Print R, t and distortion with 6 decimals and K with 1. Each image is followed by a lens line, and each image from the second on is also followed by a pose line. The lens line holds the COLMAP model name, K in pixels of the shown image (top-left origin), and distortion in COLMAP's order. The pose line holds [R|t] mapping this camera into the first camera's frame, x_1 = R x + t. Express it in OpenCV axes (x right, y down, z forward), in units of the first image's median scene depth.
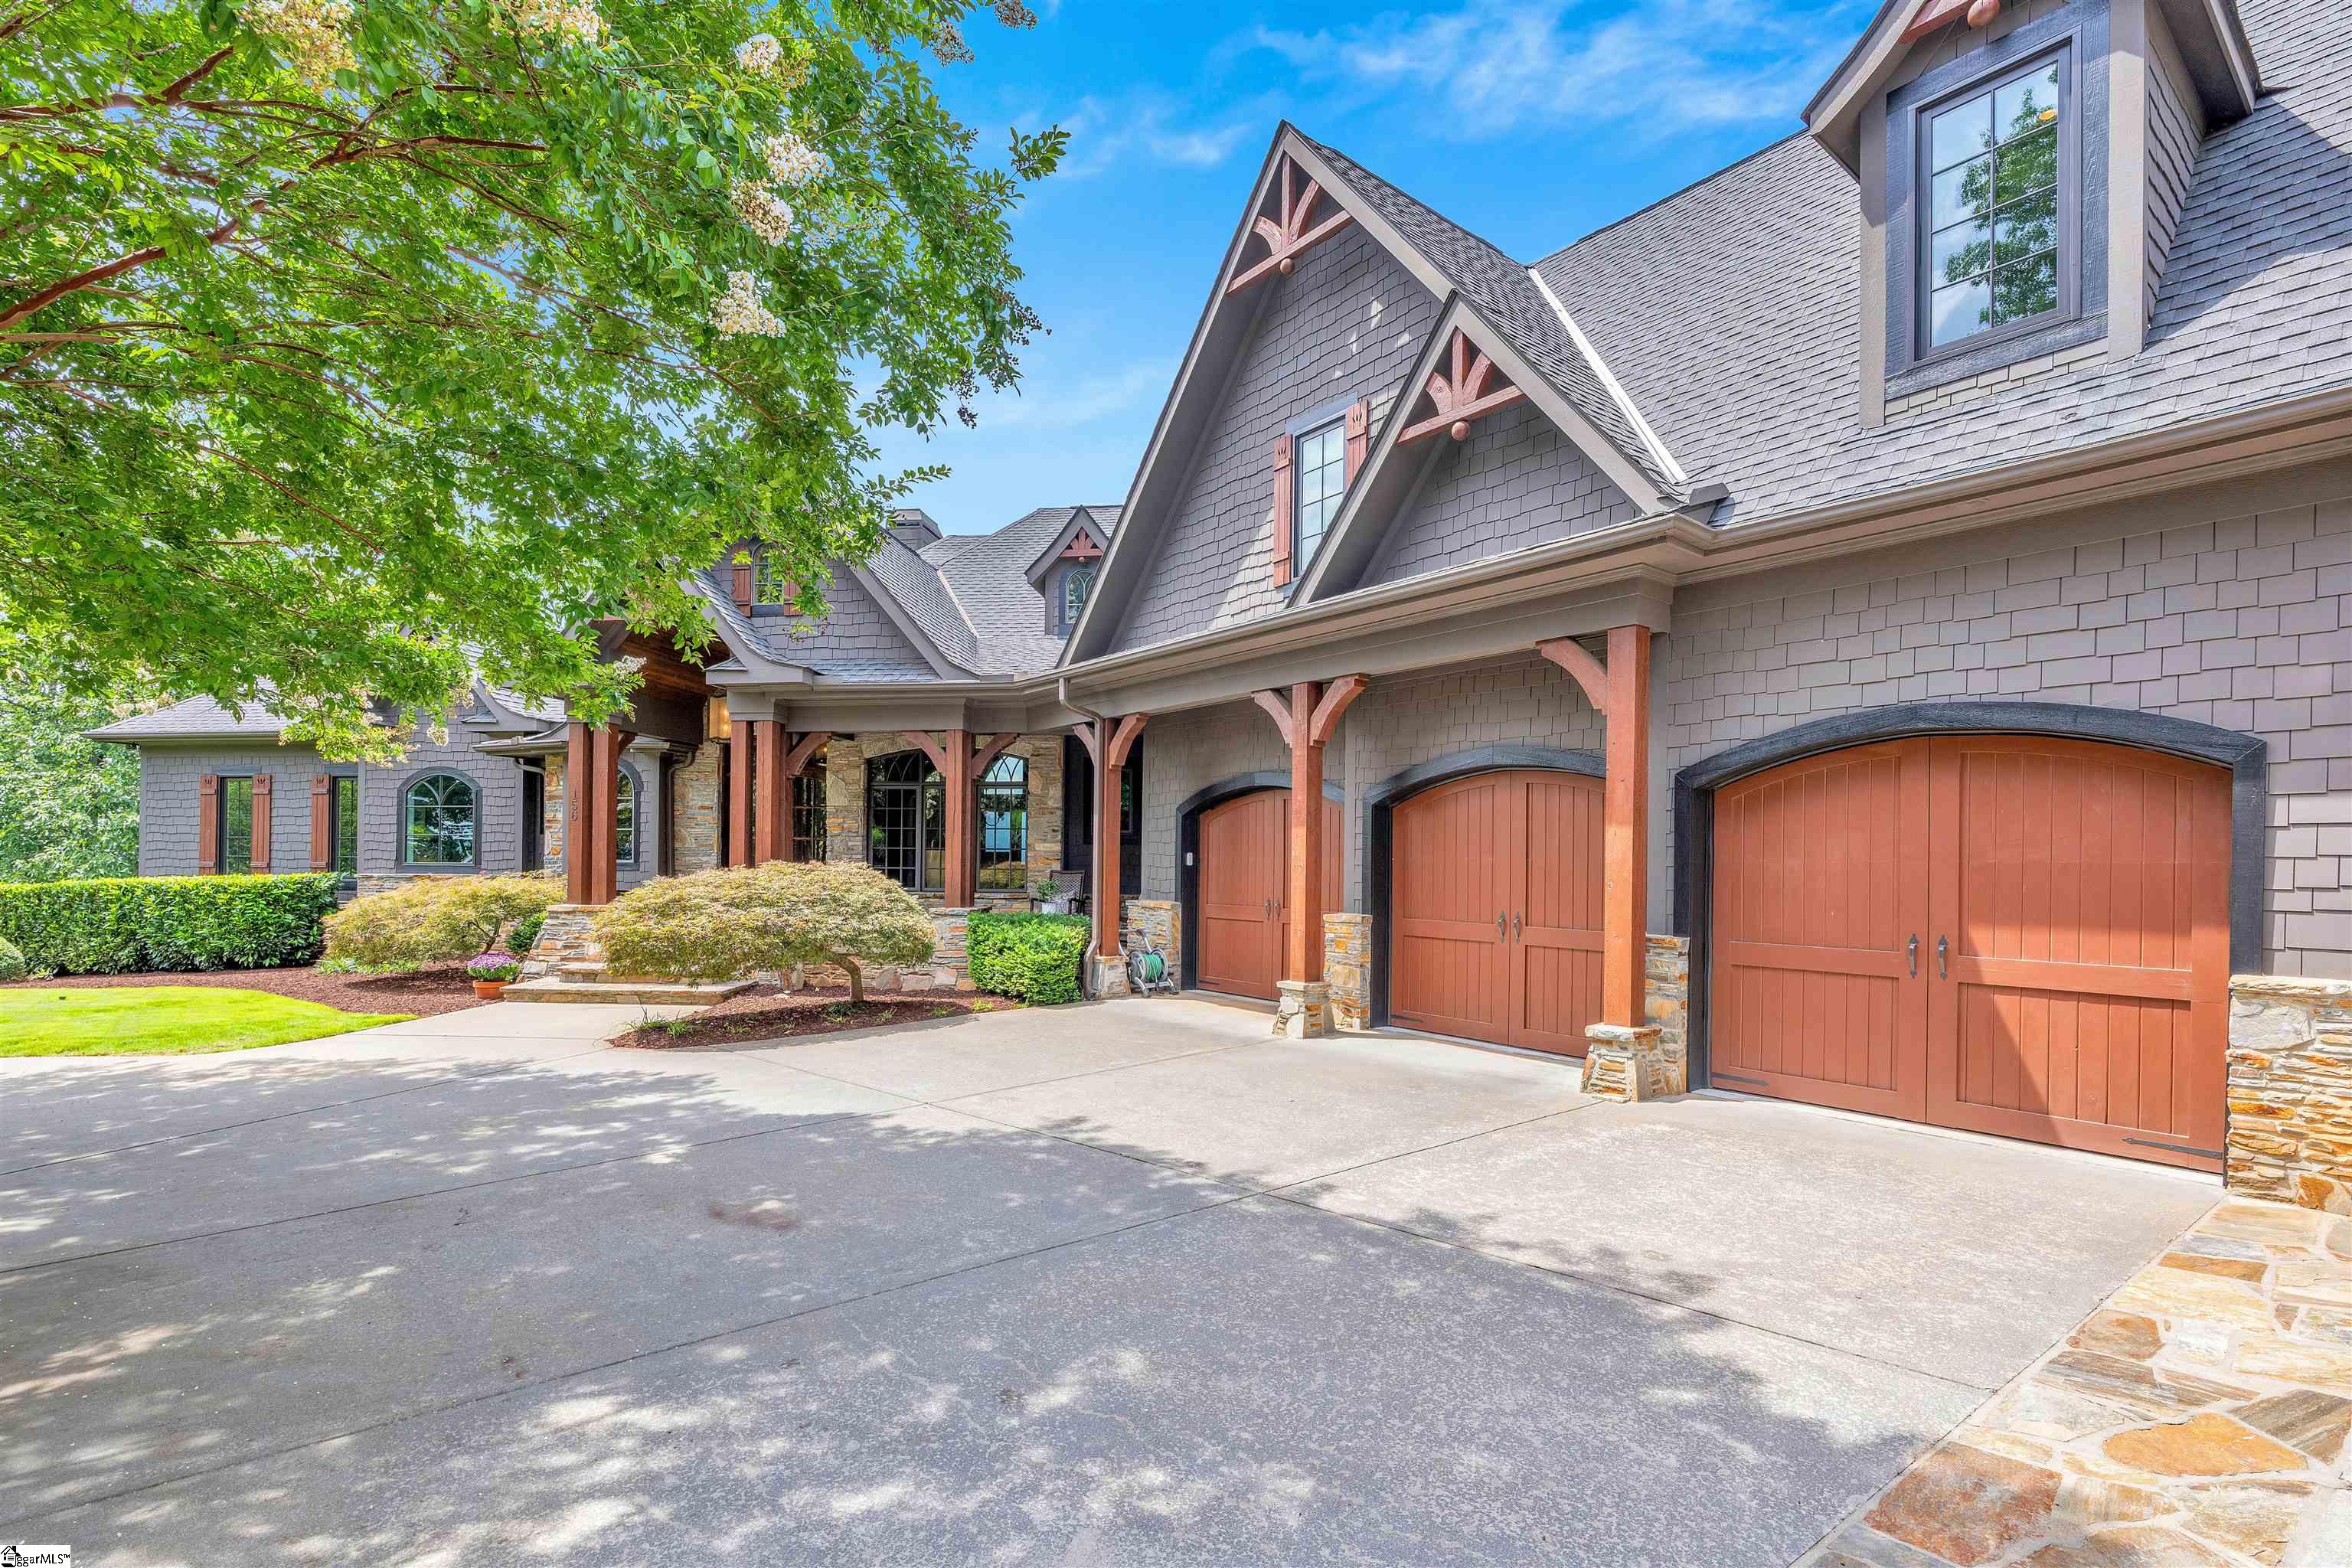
lens RADIAL K [[1000.6, 0, 1175.4], [0, 1000.6, 857.0], [0, 0, 1]] dist [-0.000751, -0.000054]
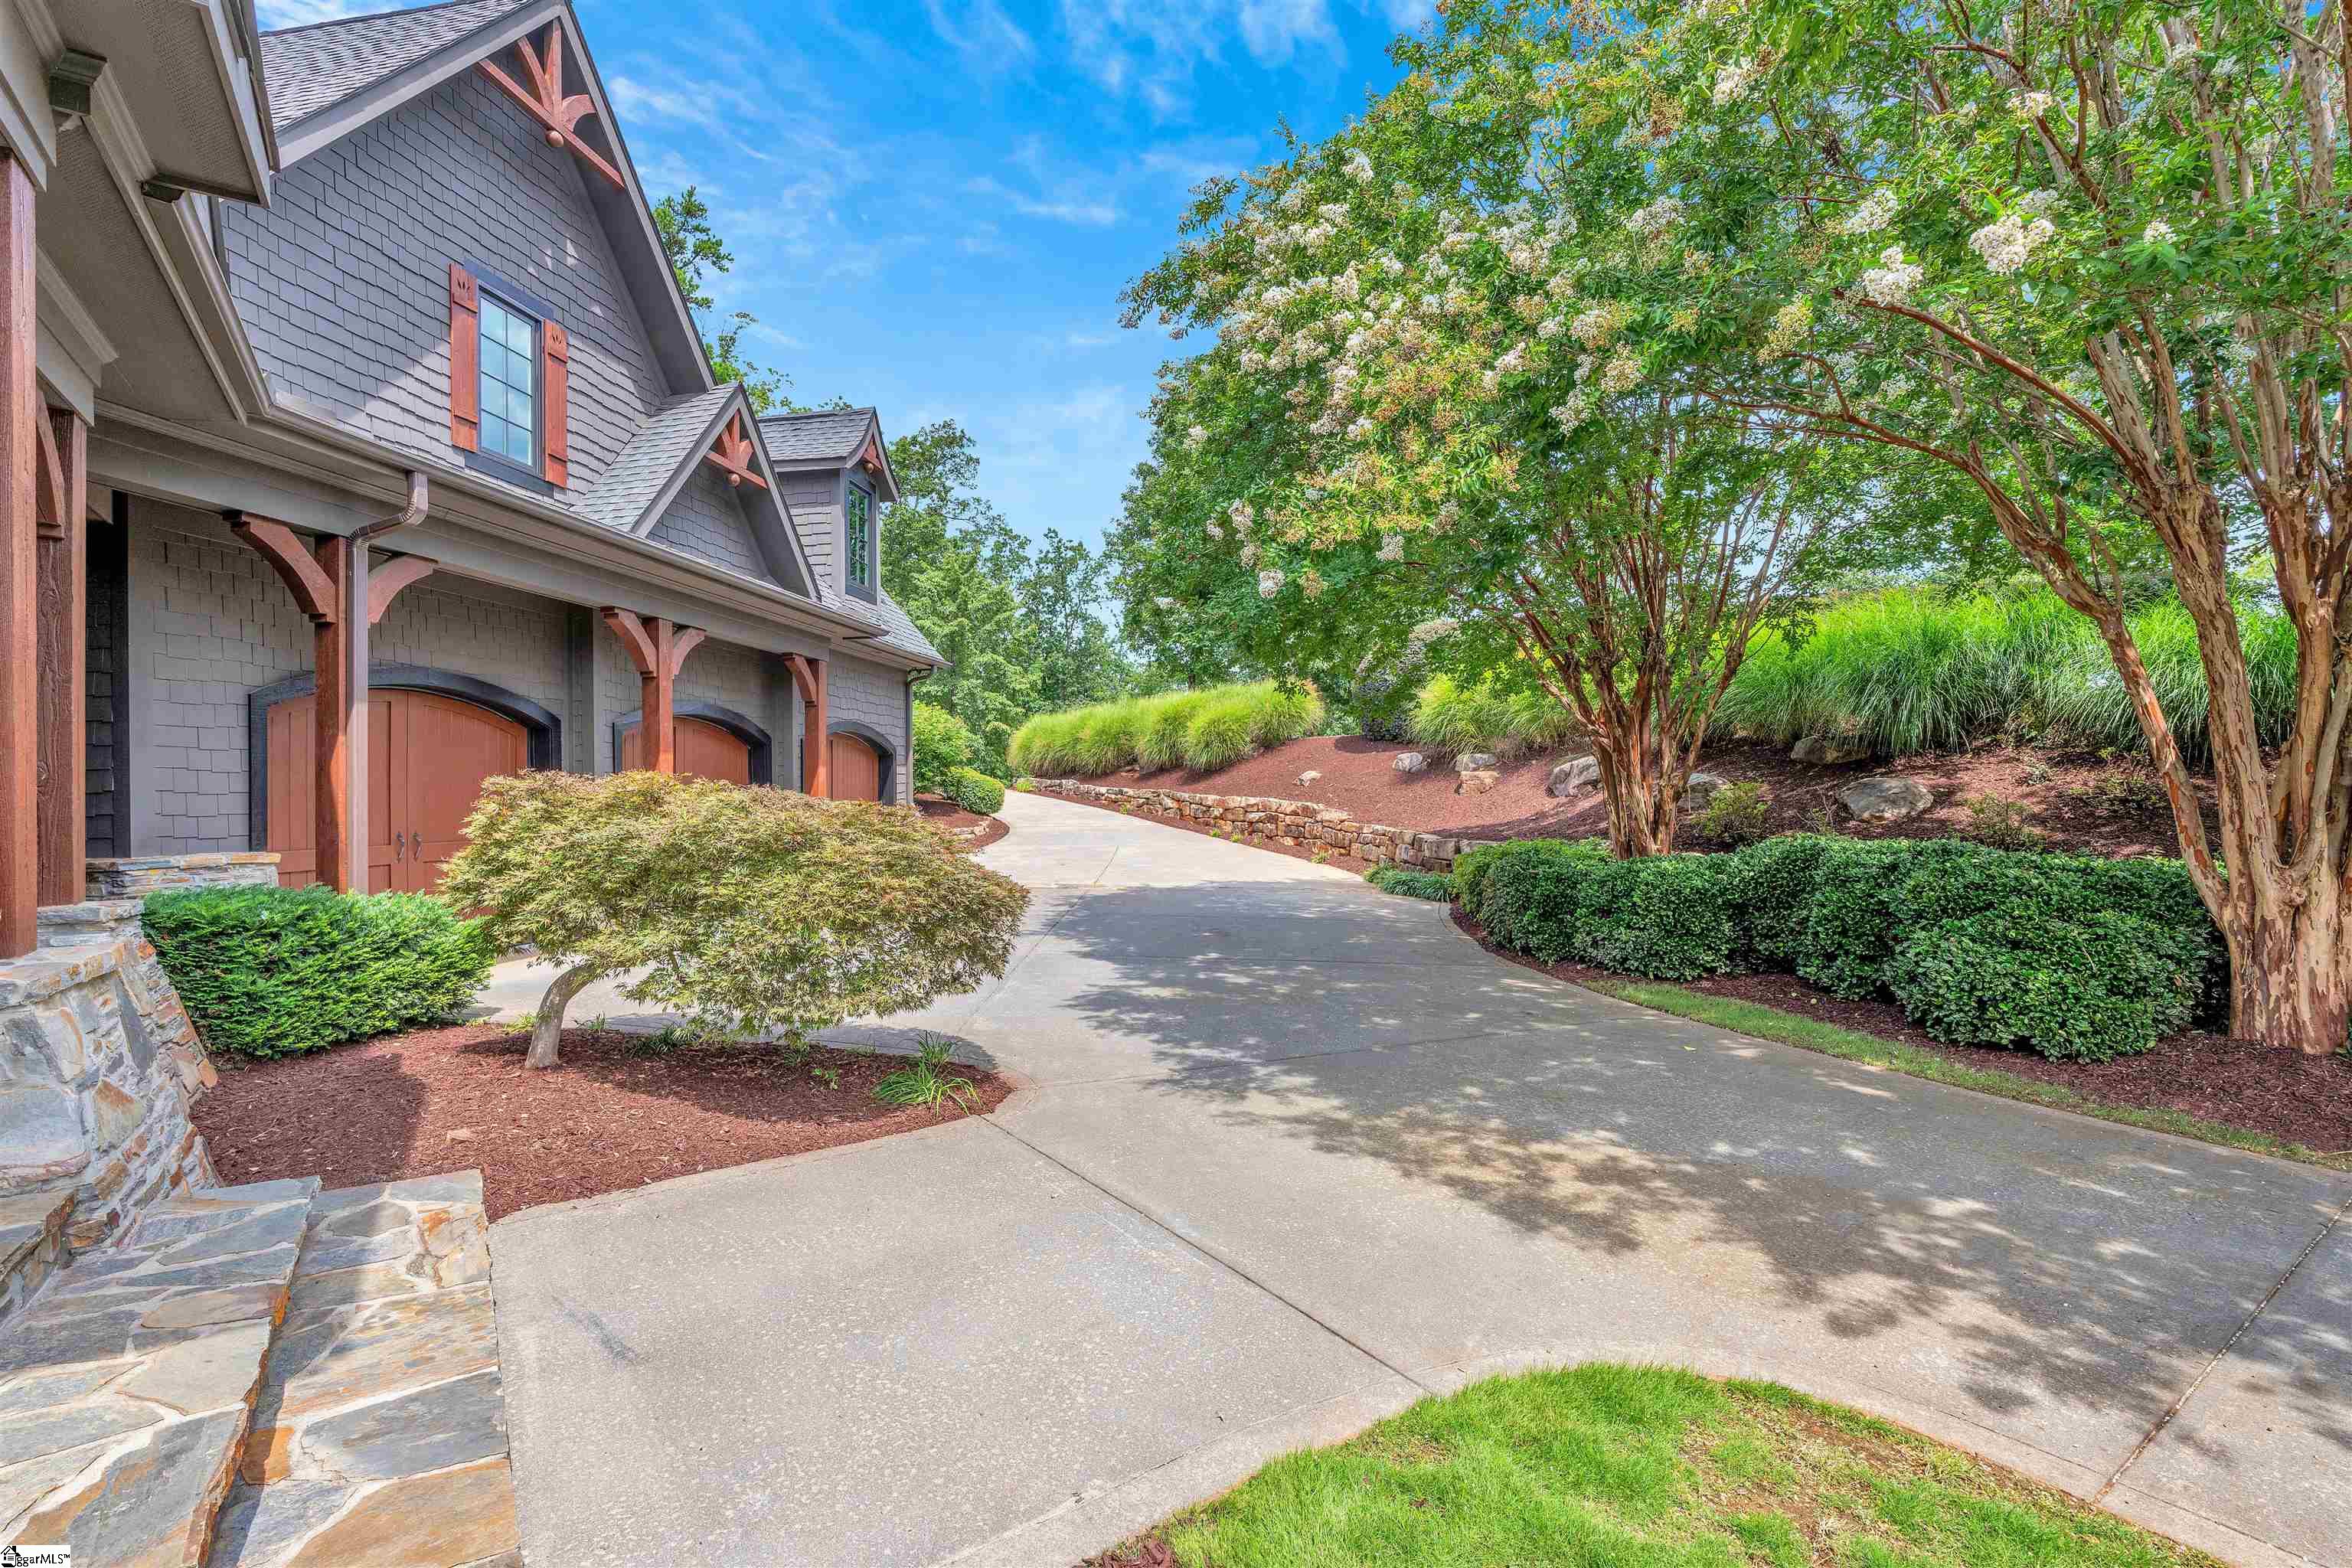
lens RADIAL K [[1014.7, 0, 1176.0], [0, 1014.7, 784.0], [0, 0, 1]] dist [0.000357, 0.000772]
pose [[-0.657507, 0.006779, 0.753418, -0.774861], [0.001999, 0.999972, -0.007253, 0.010236], [-0.753446, -0.003263, -0.657502, 0.944310]]
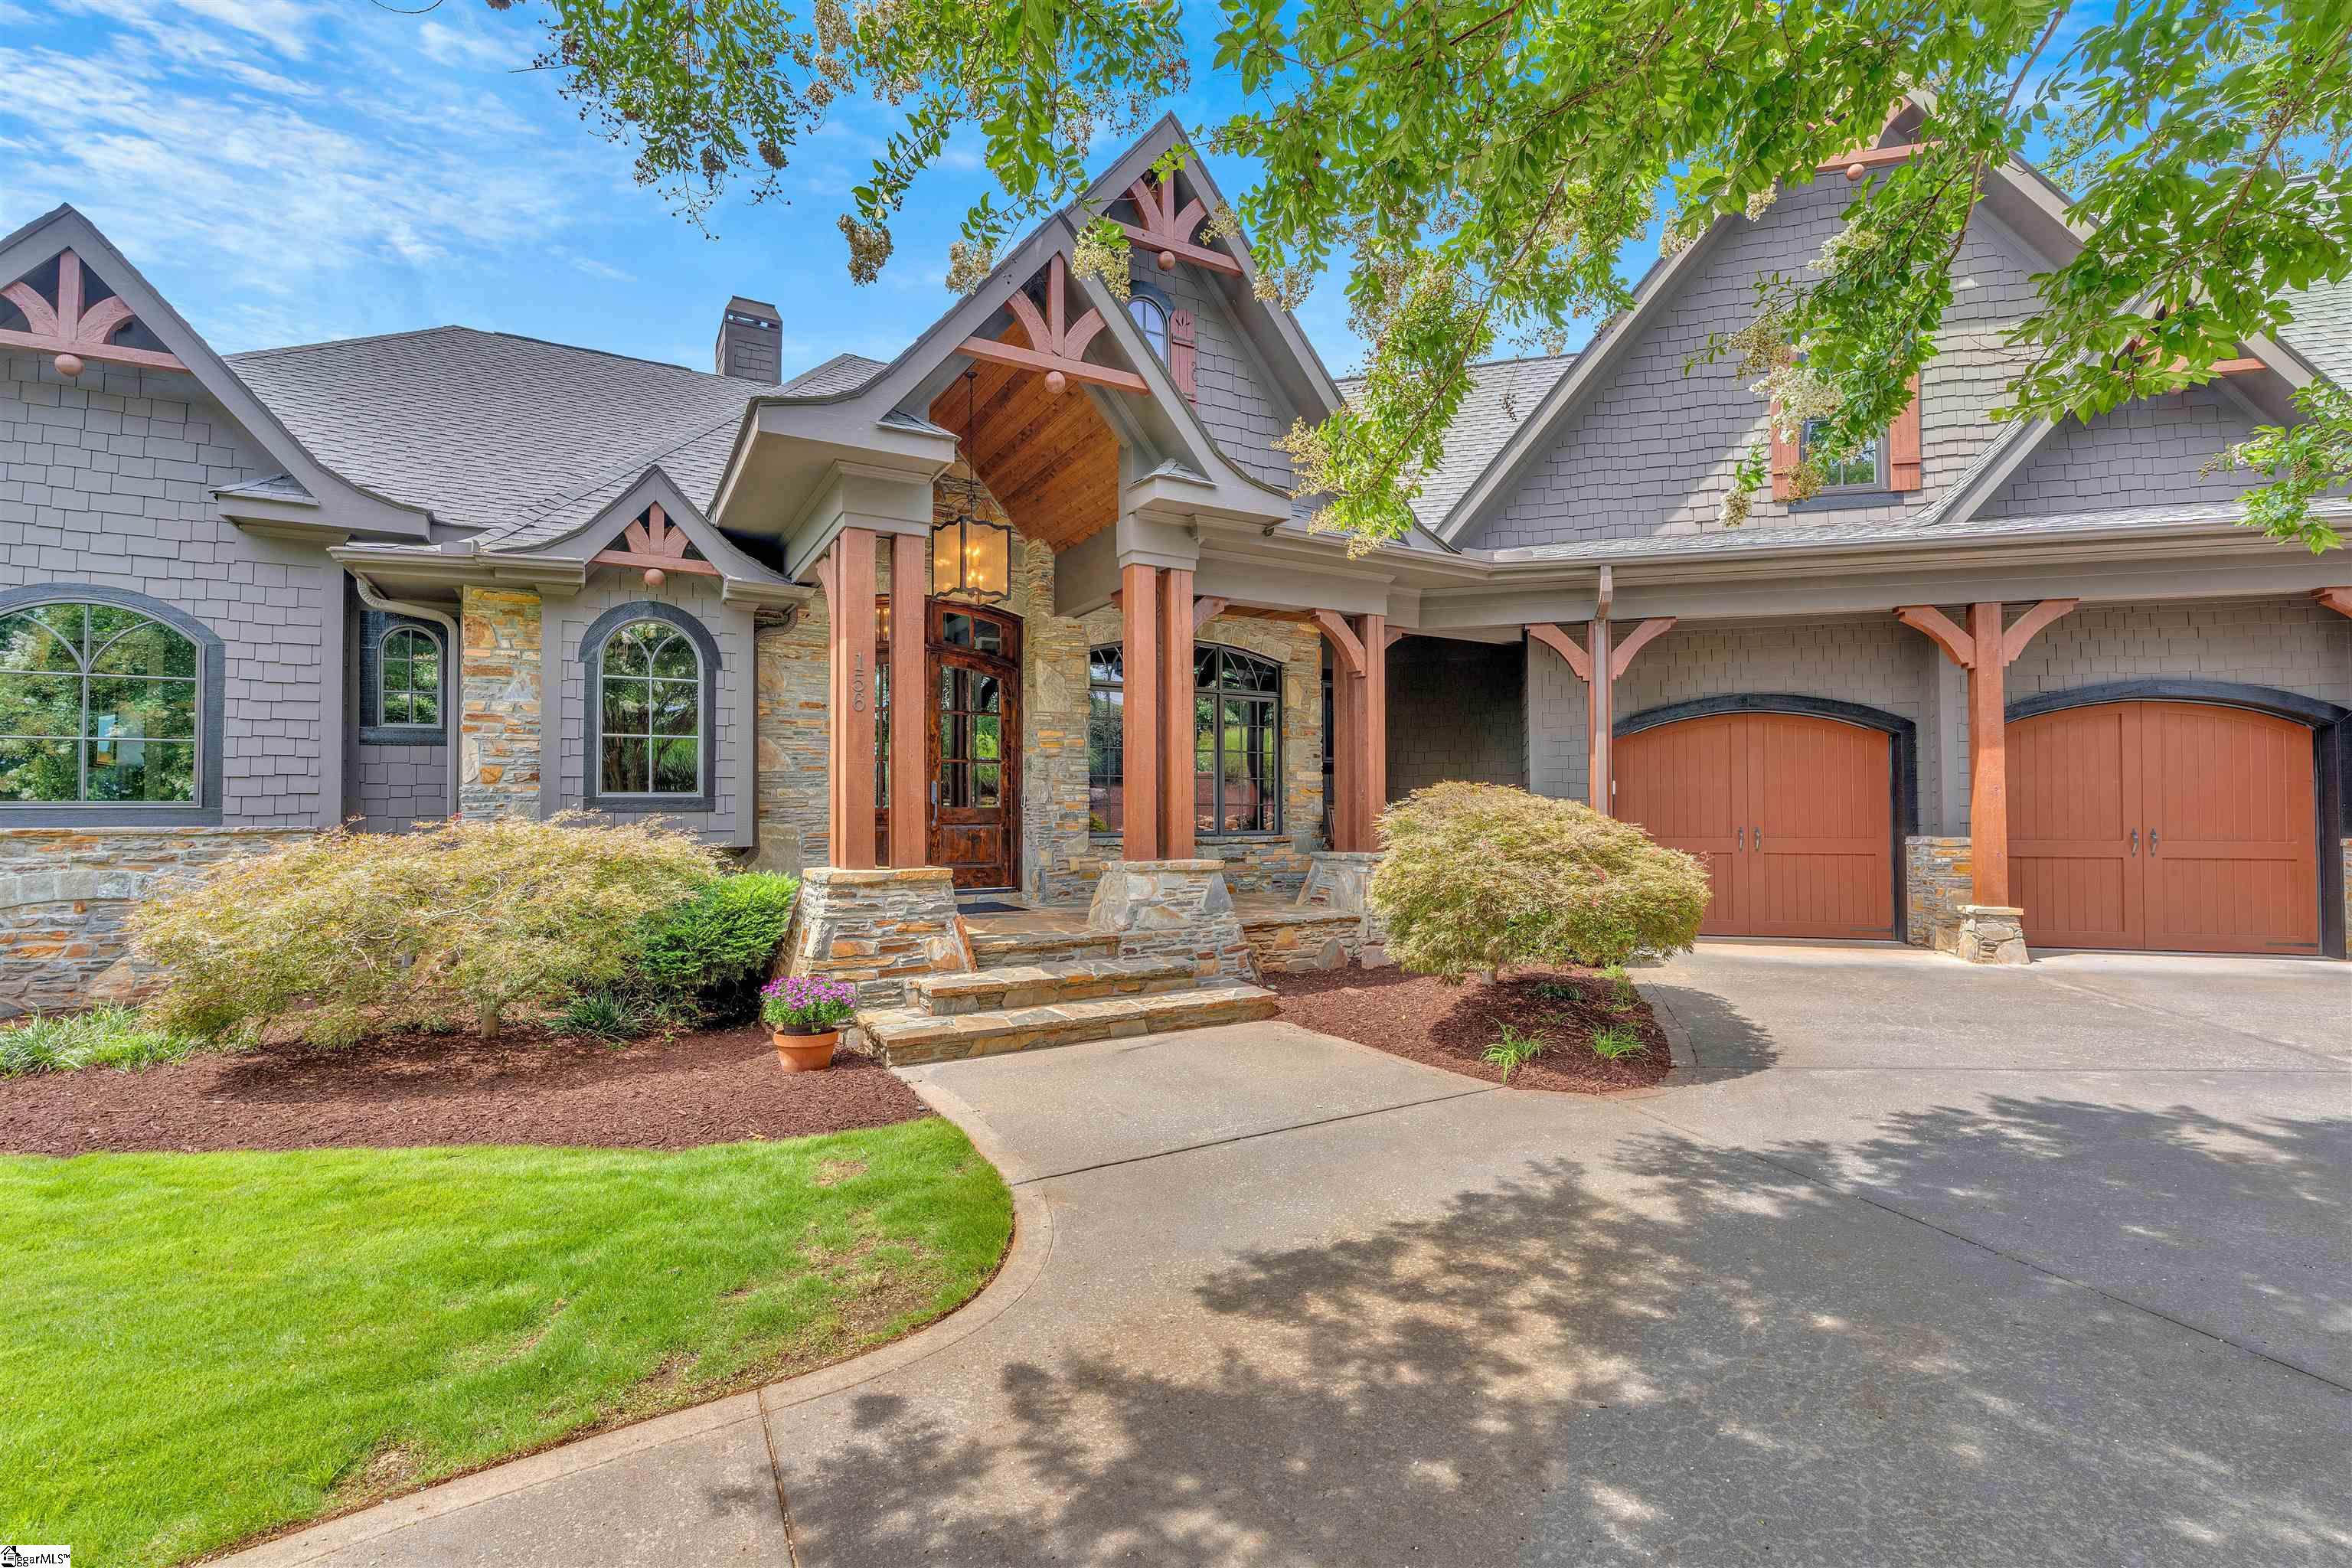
lens RADIAL K [[1032.0, 0, 1176.0], [0, 1032.0, 784.0], [0, 0, 1]] dist [-0.000945, -0.000198]
pose [[0.817348, 0.005649, 0.576116, -0.799505], [0.006790, 0.999788, -0.019437, 0.013559], [-0.576104, 0.019799, 0.817137, 0.460895]]
